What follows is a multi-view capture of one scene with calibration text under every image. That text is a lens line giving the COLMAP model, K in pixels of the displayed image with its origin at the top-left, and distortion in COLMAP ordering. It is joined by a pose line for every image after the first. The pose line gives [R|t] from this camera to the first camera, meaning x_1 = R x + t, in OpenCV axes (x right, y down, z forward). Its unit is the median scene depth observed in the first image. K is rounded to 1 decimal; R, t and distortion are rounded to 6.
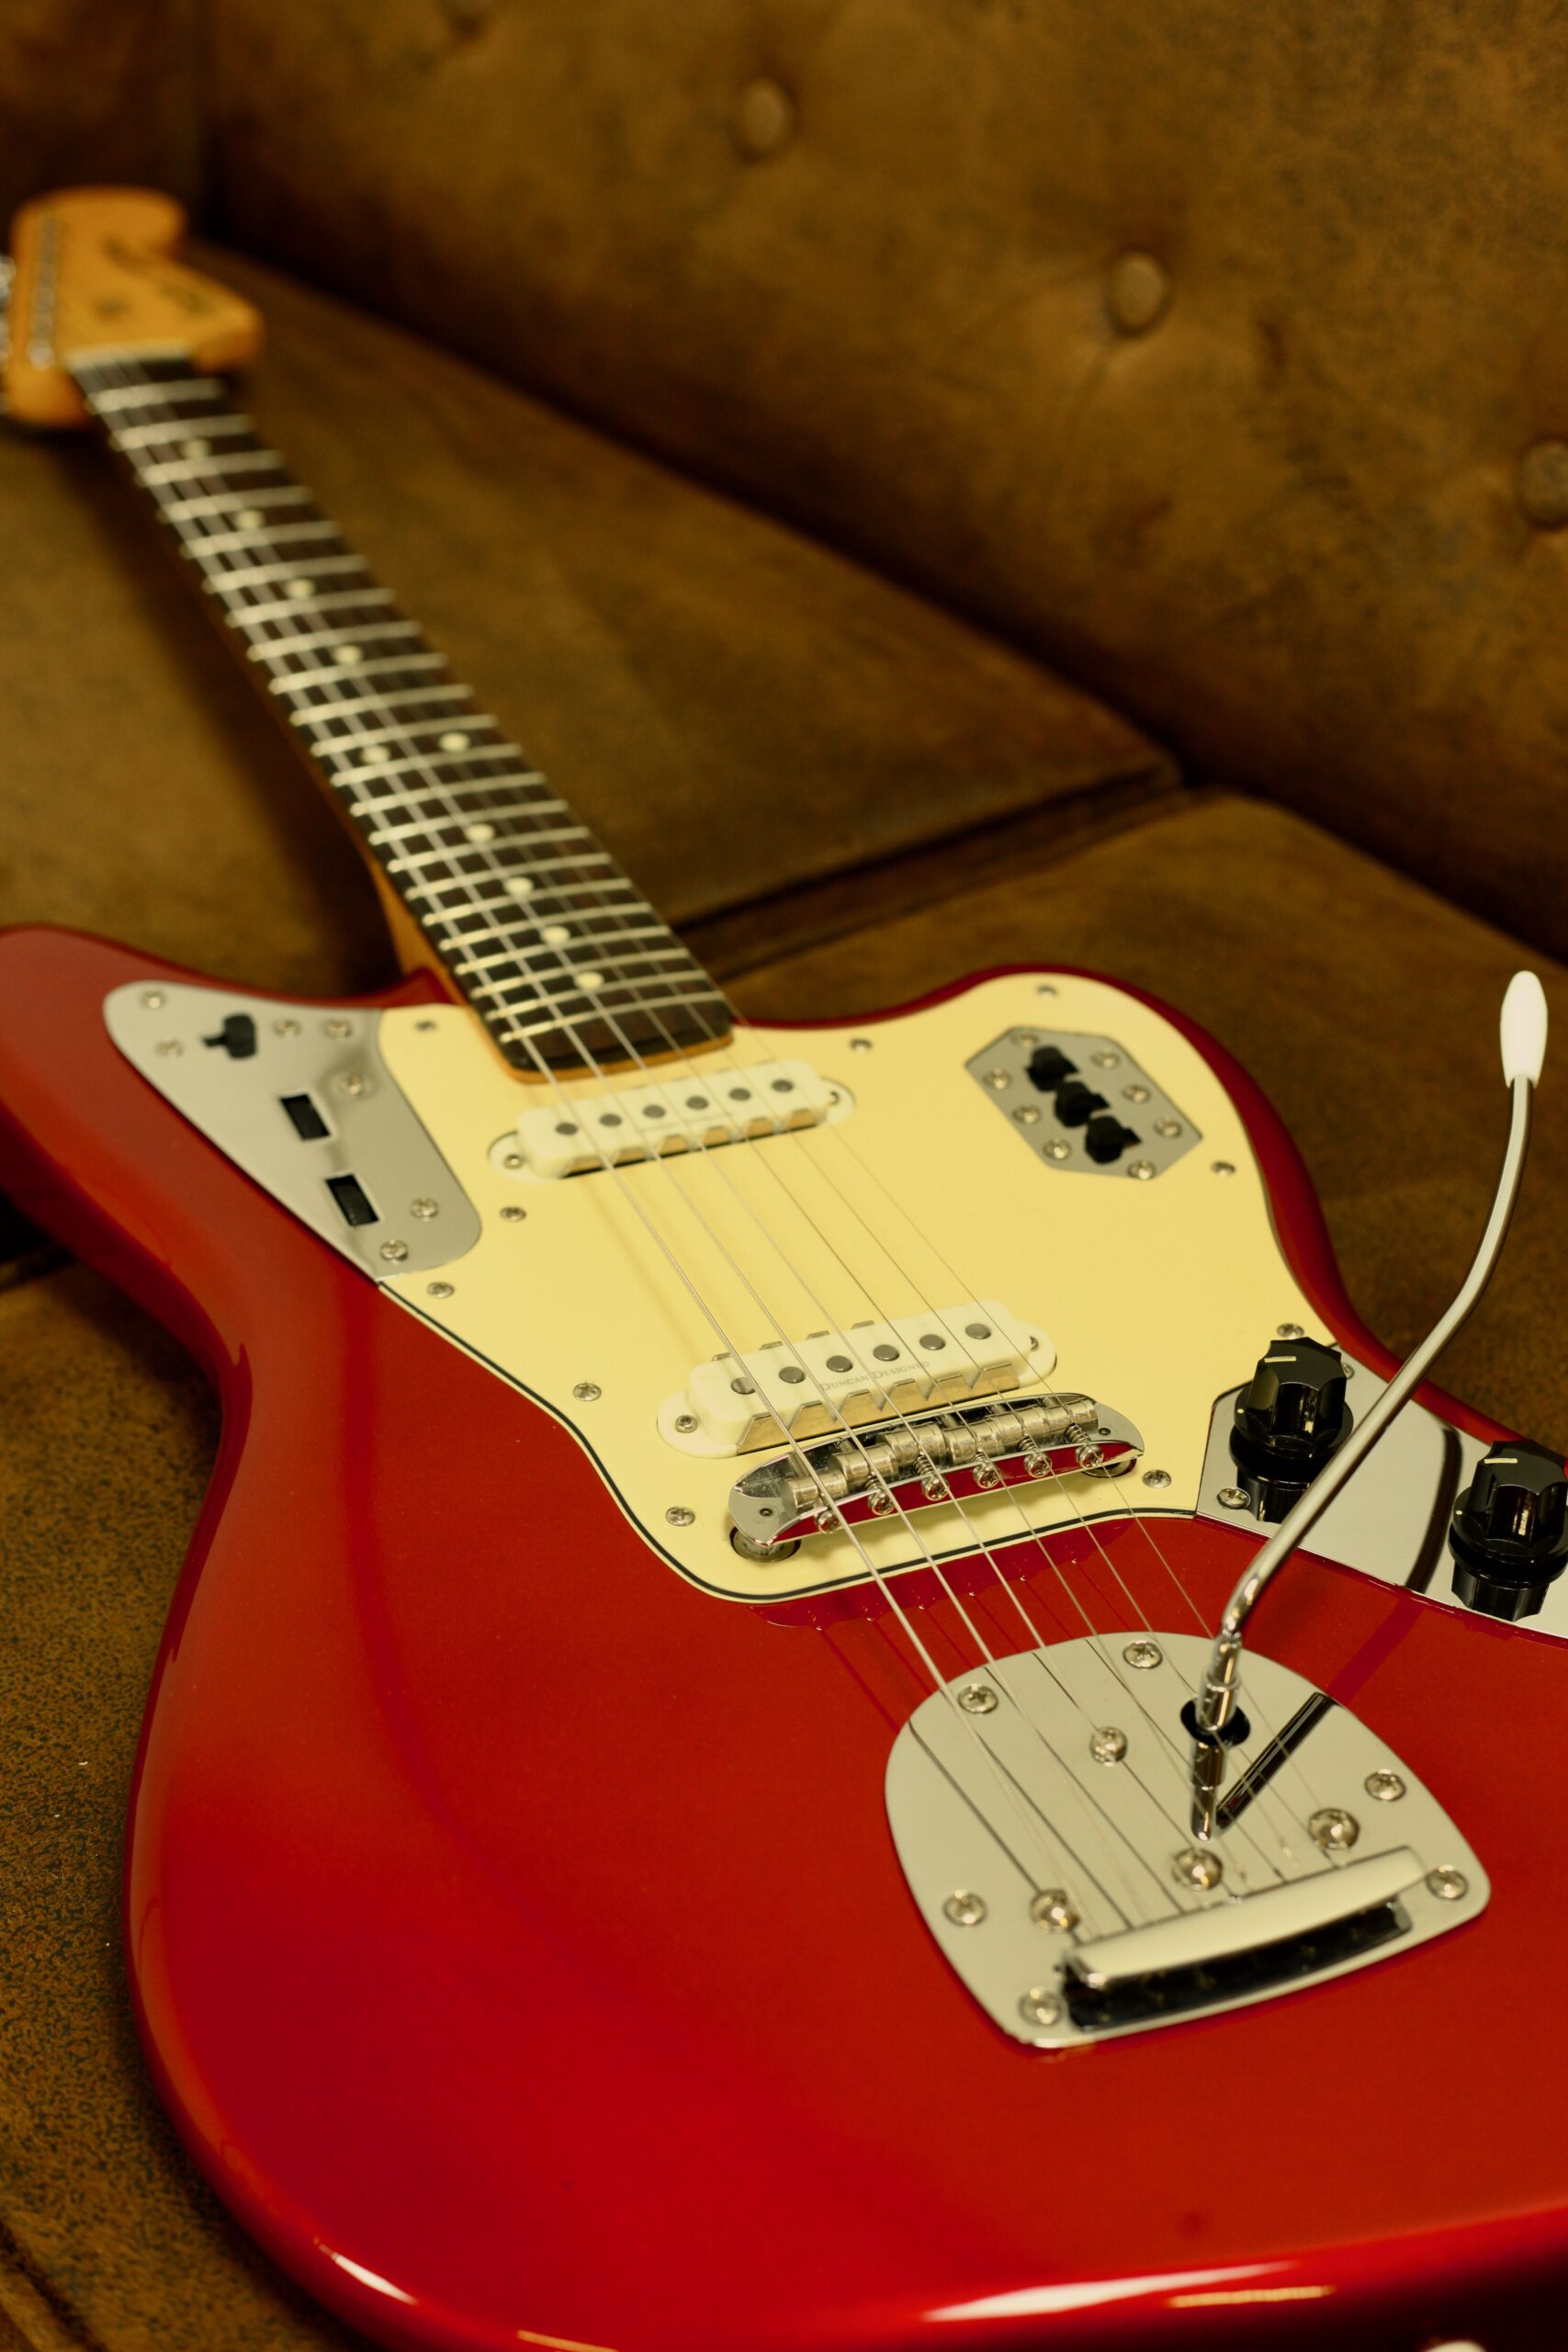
lens RADIAL K [[3679.7, 0, 784.0], [0, 3679.7, 1176.0], [0, 0, 1]] dist [0.004344, -0.682463]
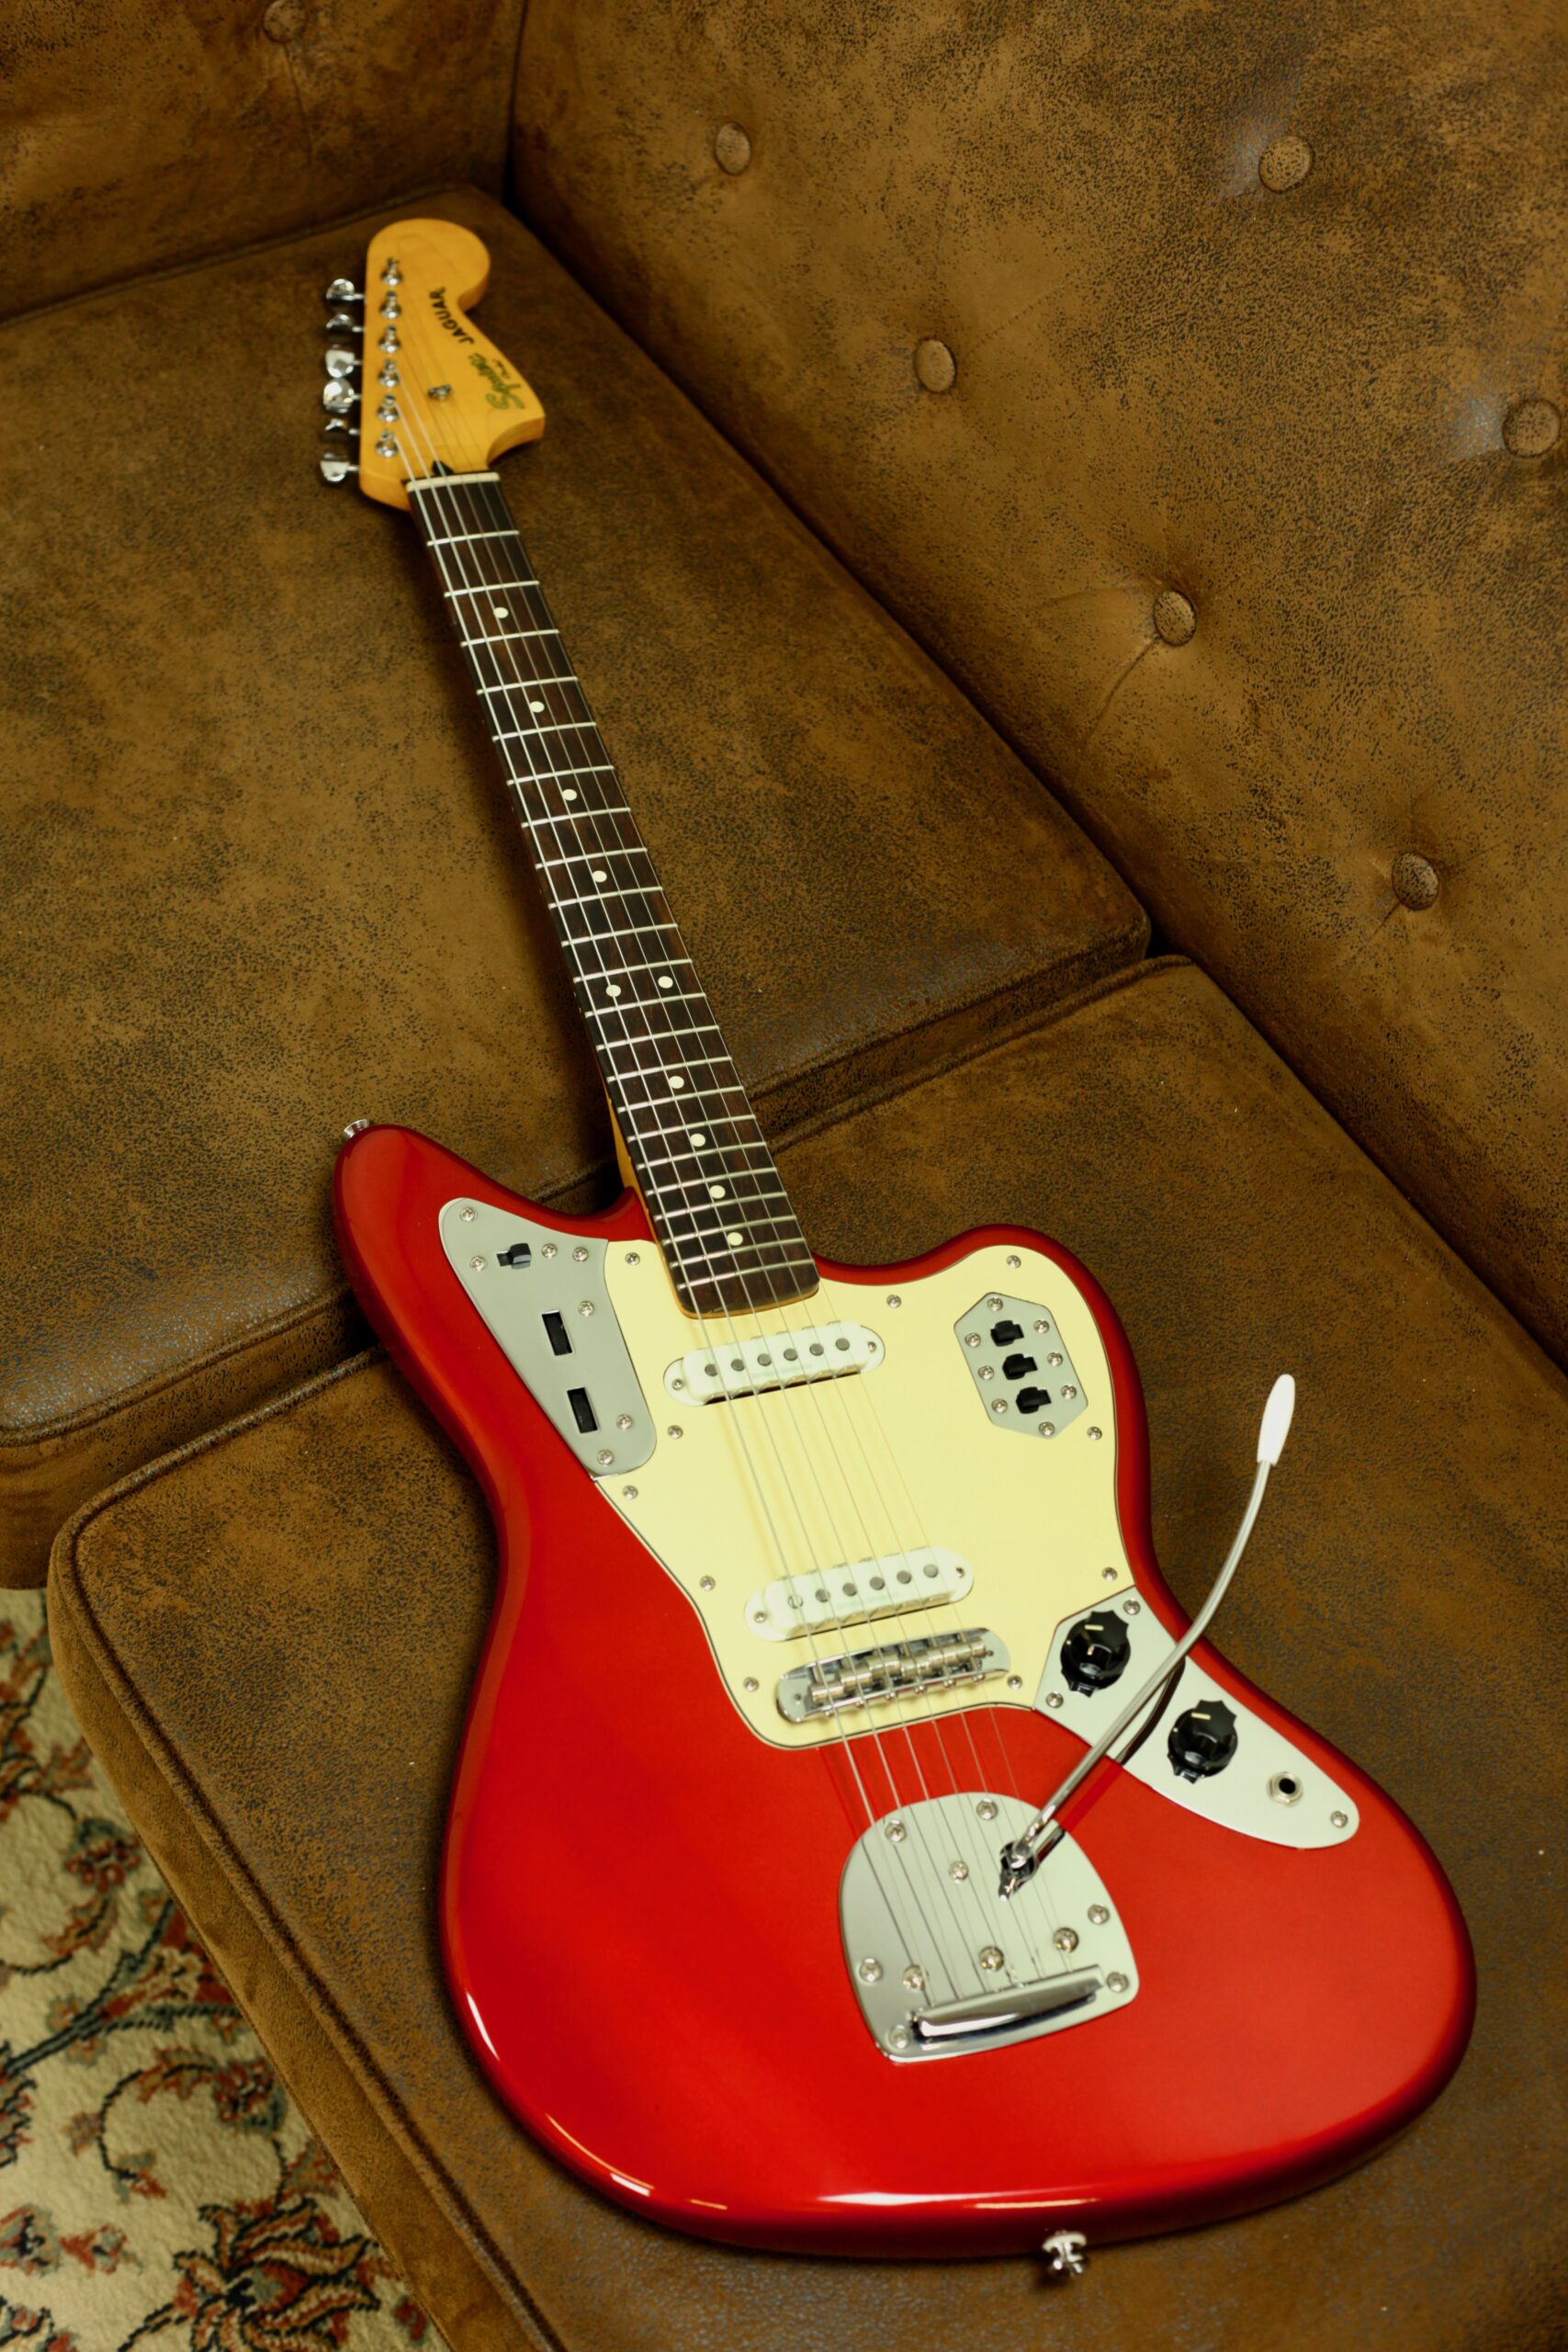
lens RADIAL K [[3679.7, 0, 784.0], [0, 3679.7, 1176.0], [0, 0, 1]] dist [0.004344, -0.682463]
pose [[0.990839, 0.133222, 0.022151, -0.074563], [-0.132994, 0.934004, 0.331586, -0.651587], [0.023485, -0.331494, 0.943165, -0.552703]]
